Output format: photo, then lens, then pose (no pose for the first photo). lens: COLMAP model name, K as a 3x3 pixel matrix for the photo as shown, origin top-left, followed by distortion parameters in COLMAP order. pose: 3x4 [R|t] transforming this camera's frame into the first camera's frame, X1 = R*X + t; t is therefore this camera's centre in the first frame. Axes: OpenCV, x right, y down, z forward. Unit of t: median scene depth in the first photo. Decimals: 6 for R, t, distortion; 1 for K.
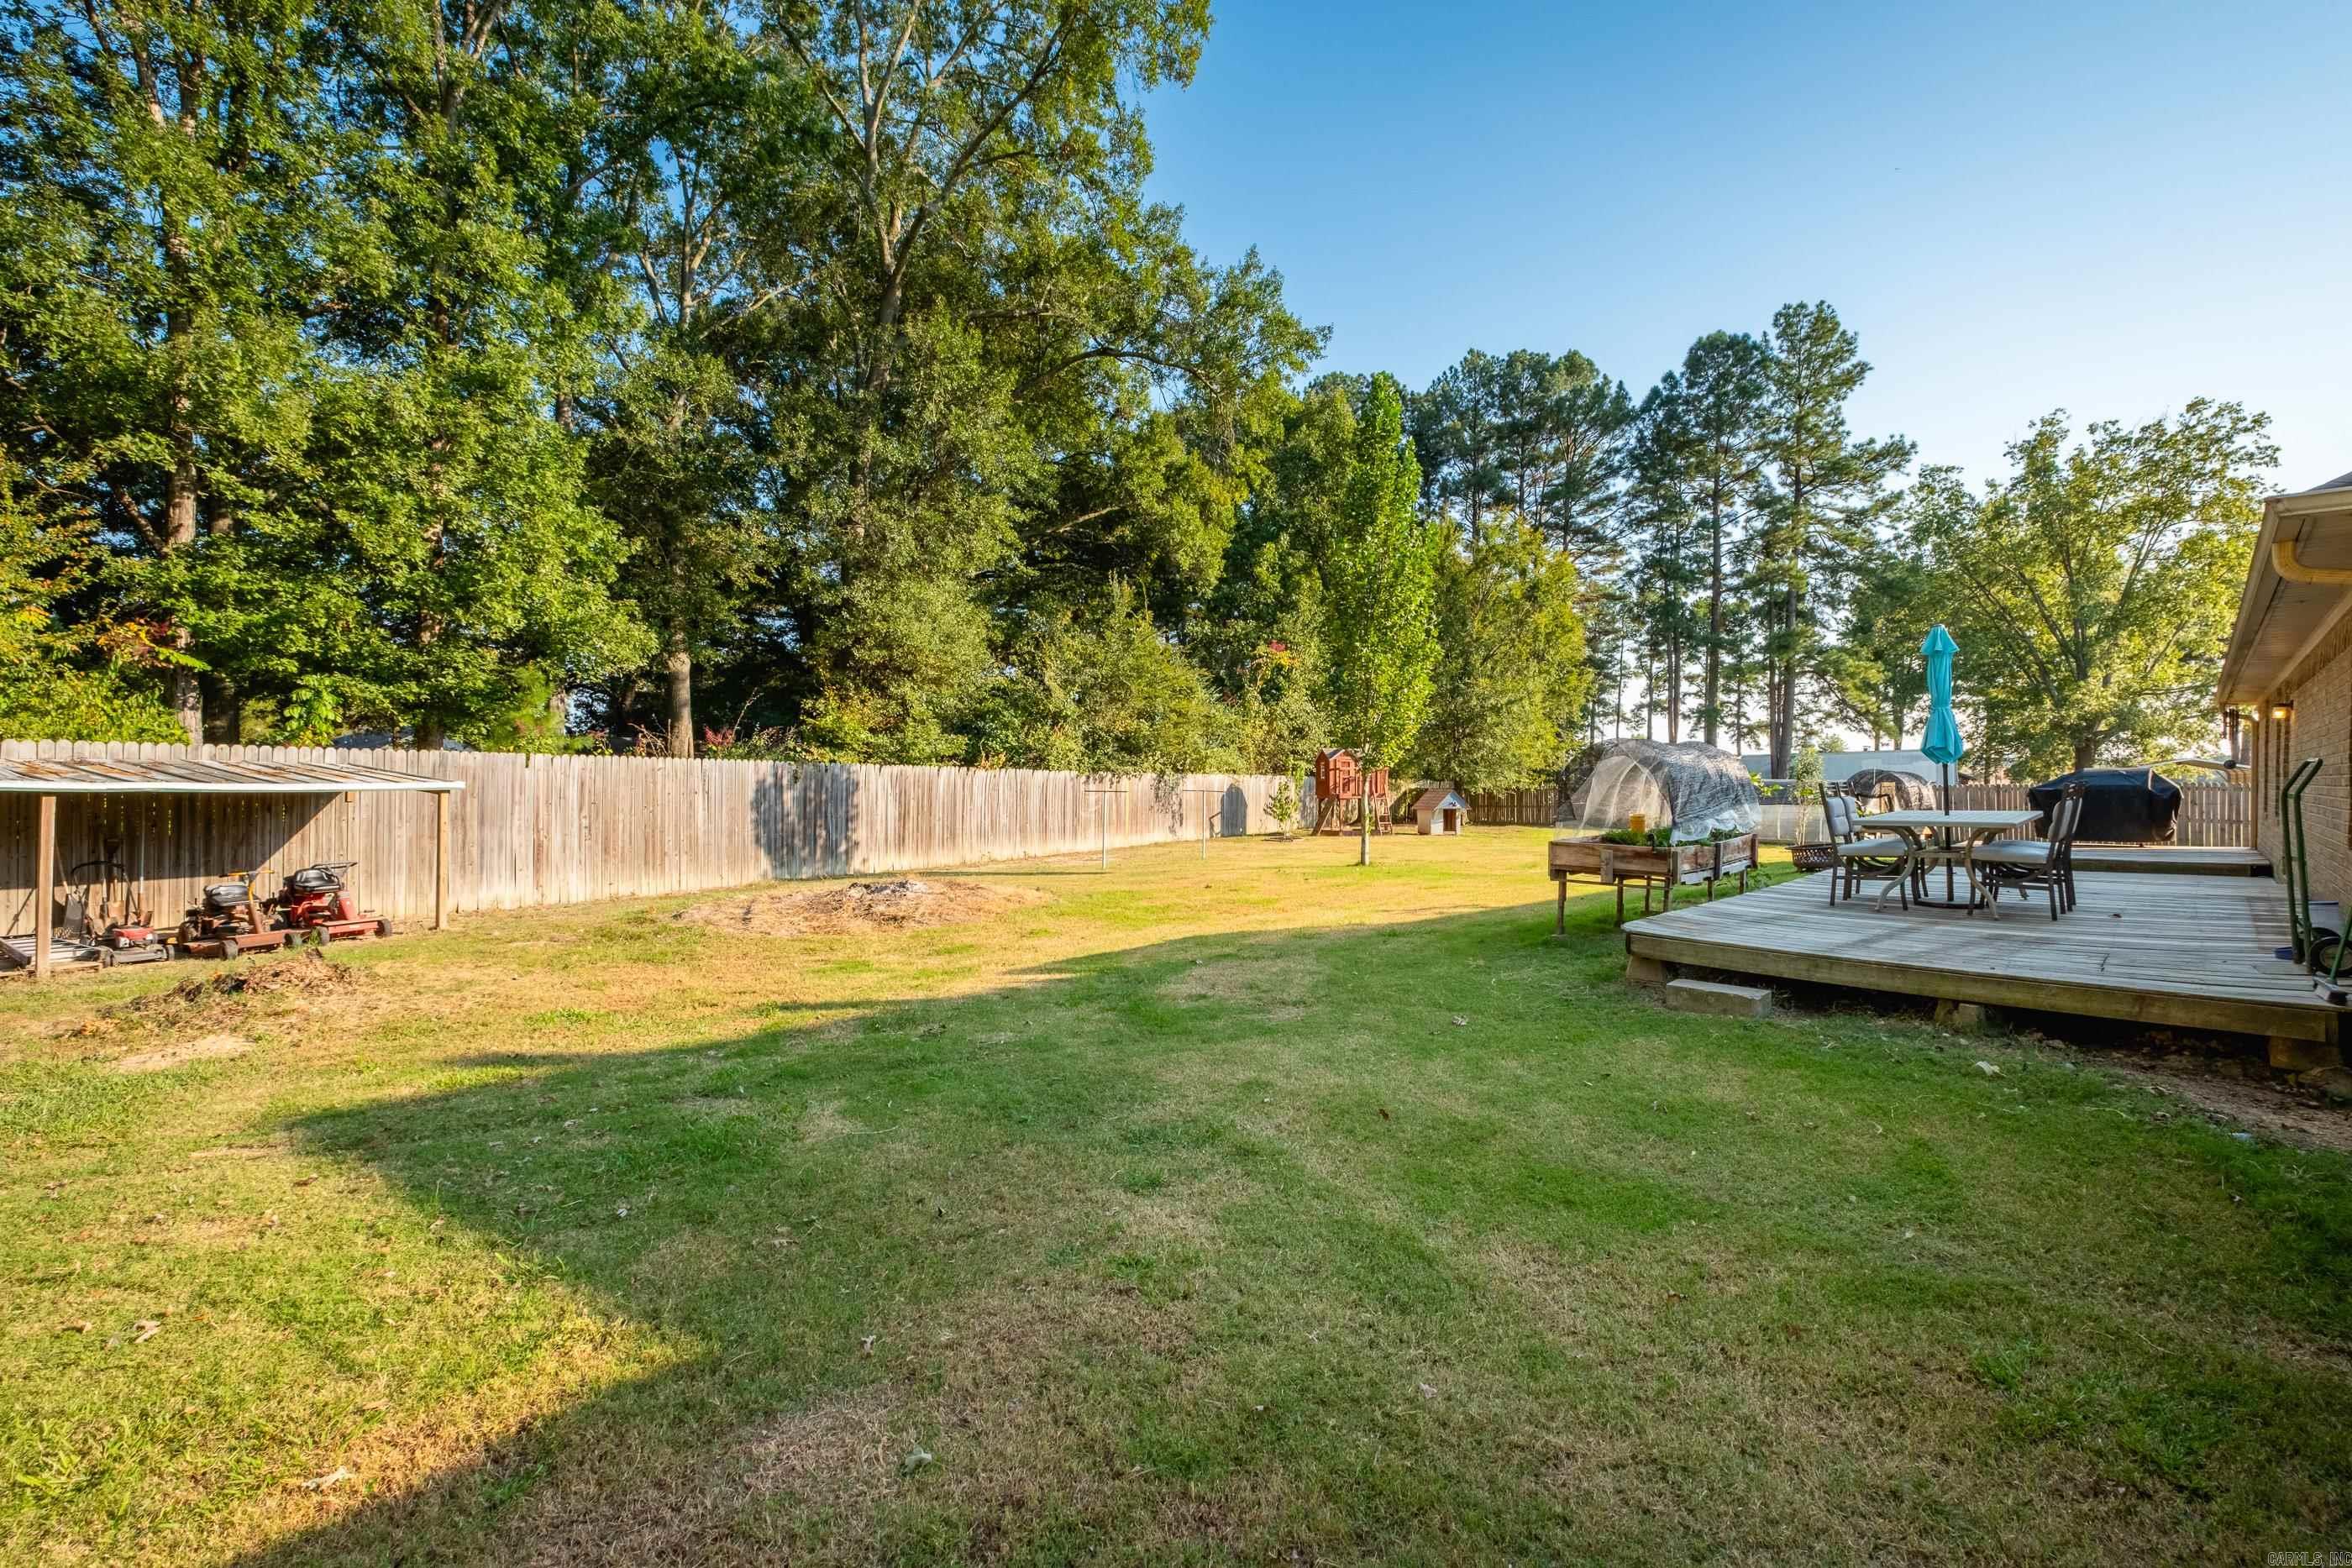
lens RADIAL K [[1093.6, 0, 1155.8], [0, 1093.6, 776.6], [0, 0, 1]] dist [0.000666, -0.004584]
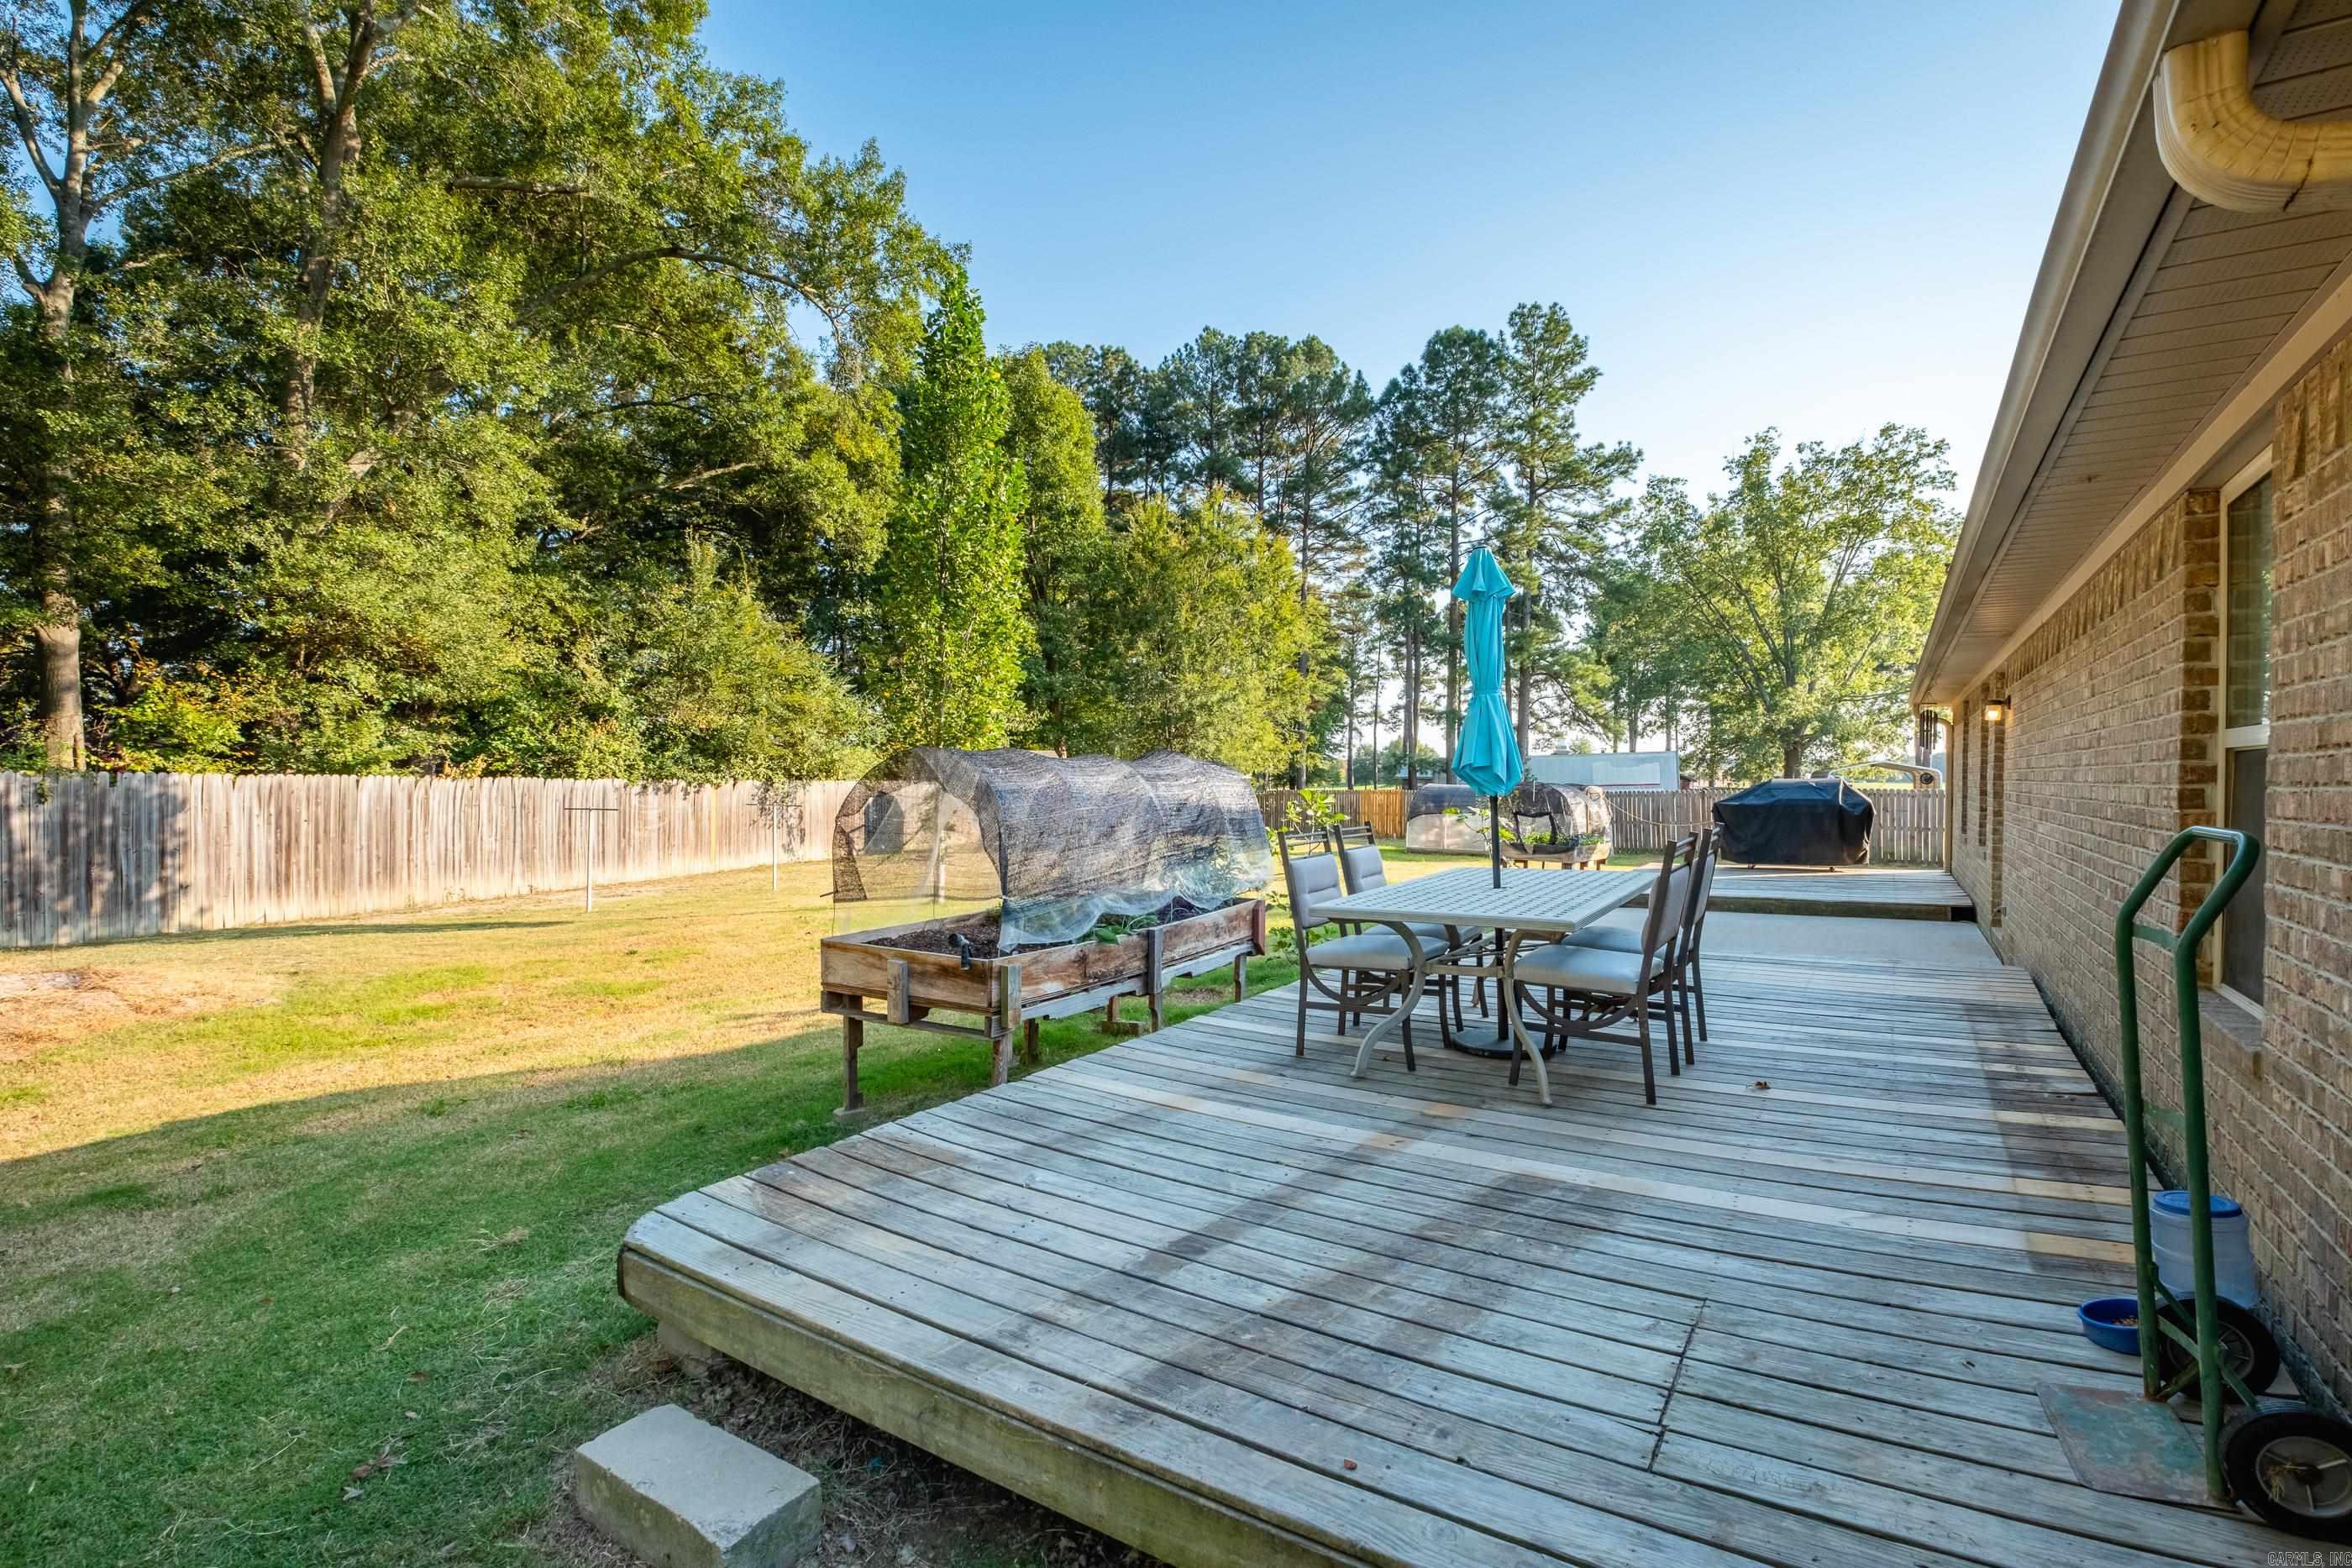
lens RADIAL K [[1093.6, 0, 1130.3], [0, 1093.6, 766.0], [0, 0, 1]] dist [0.000666, -0.004584]
pose [[0.987930, 0.001989, 0.154885, 0.074424], [-0.000561, 0.999957, -0.009263, -0.003495], [-0.154897, 0.009064, 0.987889, 0.078399]]
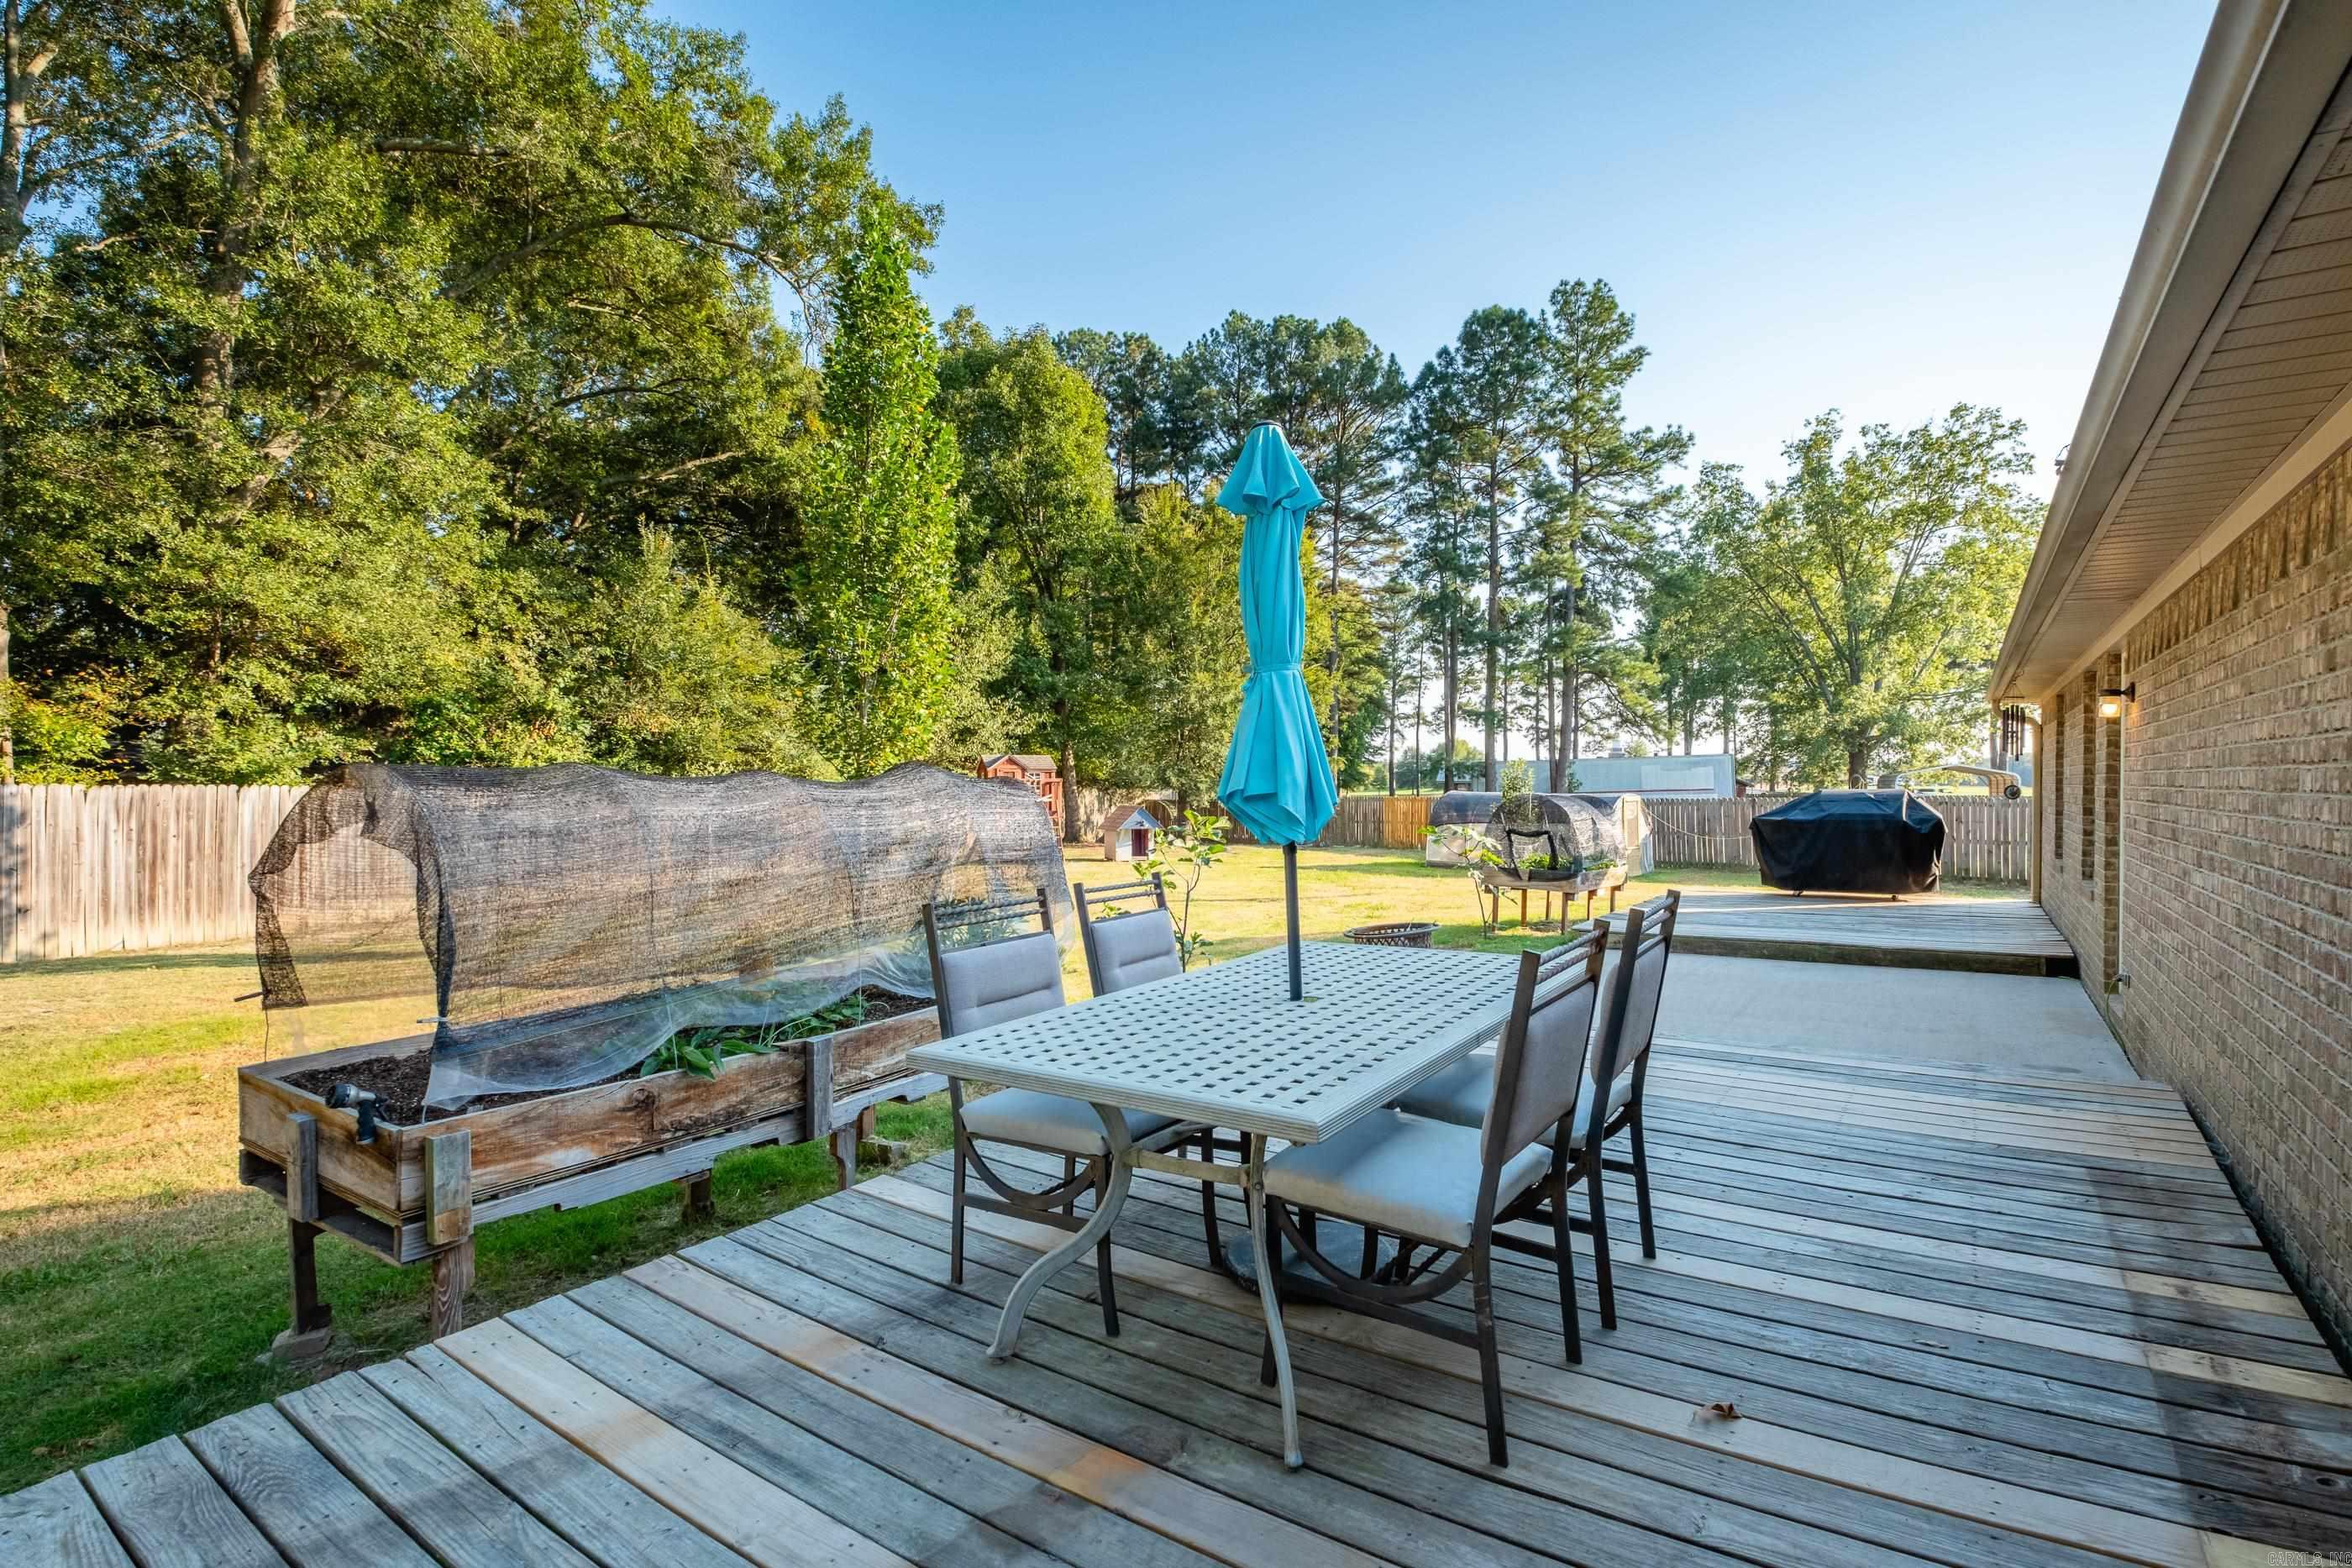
lens RADIAL K [[1093.6, 0, 1148.6], [0, 1093.6, 774.0], [0, 0, 1]] dist [0.000666, -0.004584]
pose [[0.992358, -0.000301, 0.123391, 0.104631], [0.000757, 0.999993, -0.003649, -0.005178], [-0.123389, 0.003715, 0.992351, 0.110683]]
